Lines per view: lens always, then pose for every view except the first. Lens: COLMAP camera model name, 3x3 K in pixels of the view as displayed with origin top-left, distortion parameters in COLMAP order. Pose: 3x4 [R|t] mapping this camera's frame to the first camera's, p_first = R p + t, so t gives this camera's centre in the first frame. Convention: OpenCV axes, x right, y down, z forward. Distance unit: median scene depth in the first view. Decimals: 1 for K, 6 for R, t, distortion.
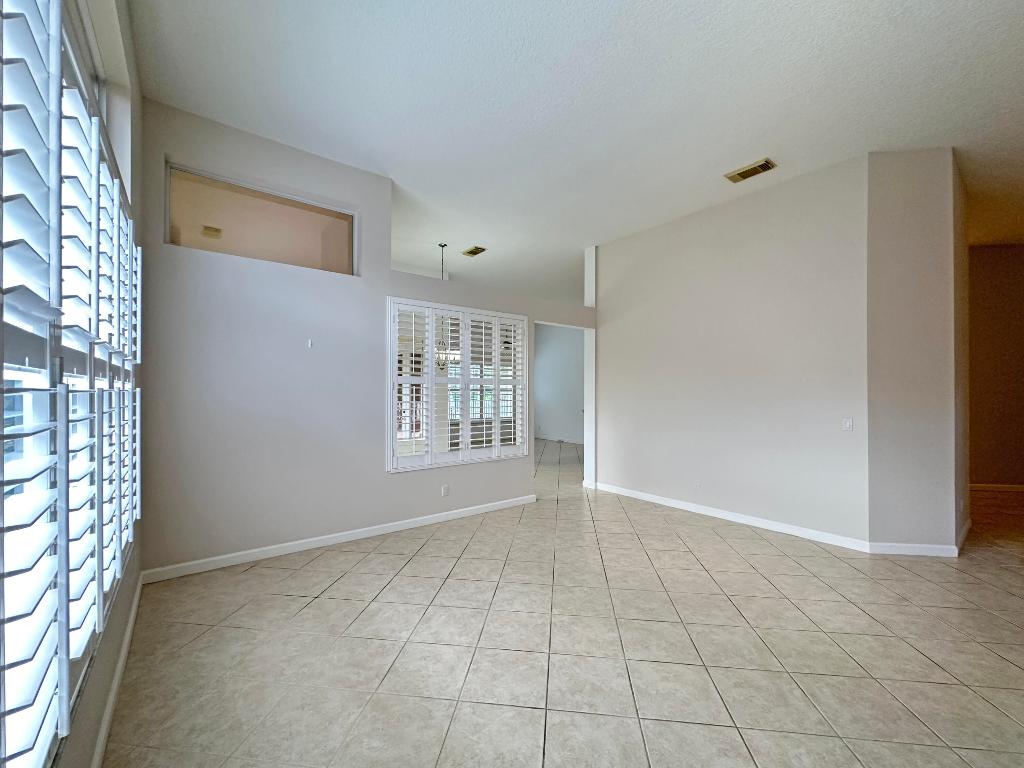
lens RADIAL K [[411.4, 0, 507.6], [0, 411.4, 387.4], [0, 0, 1]] dist [-0.006561, 0.003996]
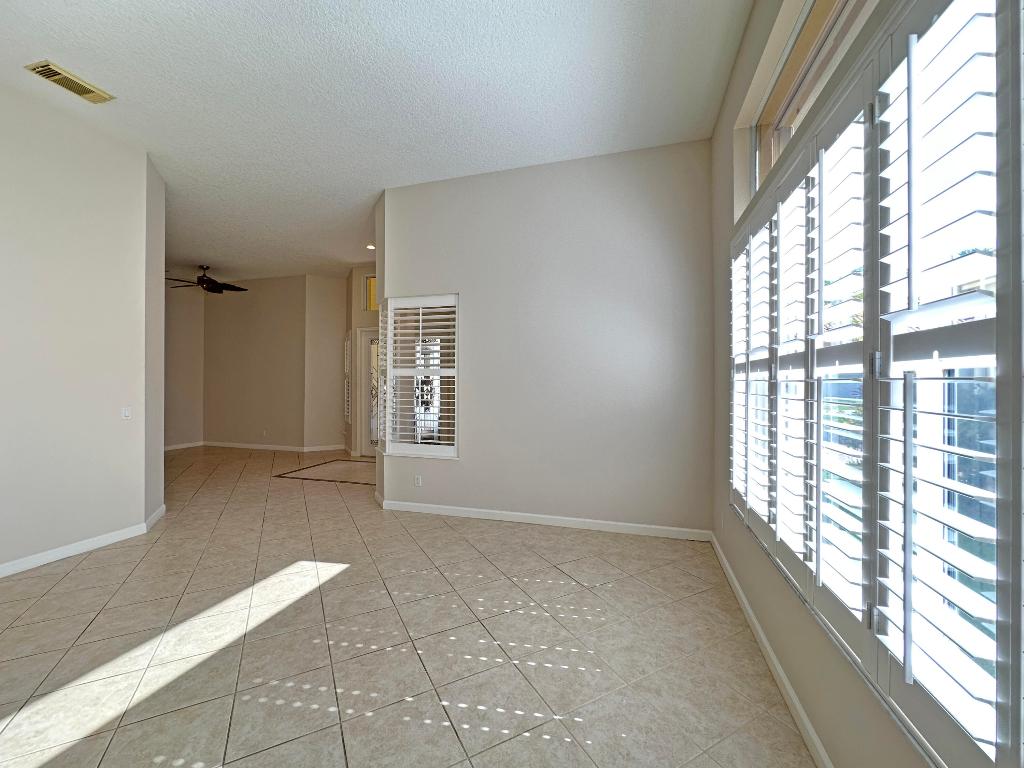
lens RADIAL K [[411.4, 0, 507.6], [0, 411.4, 387.4], [0, 0, 1]] dist [-0.006561, 0.003996]
pose [[-0.575336, -0.013028, 0.817814, -0.534852], [-0.015497, 0.999867, 0.005027, 0.008519], [-0.817771, -0.009781, -0.575461, 0.873982]]
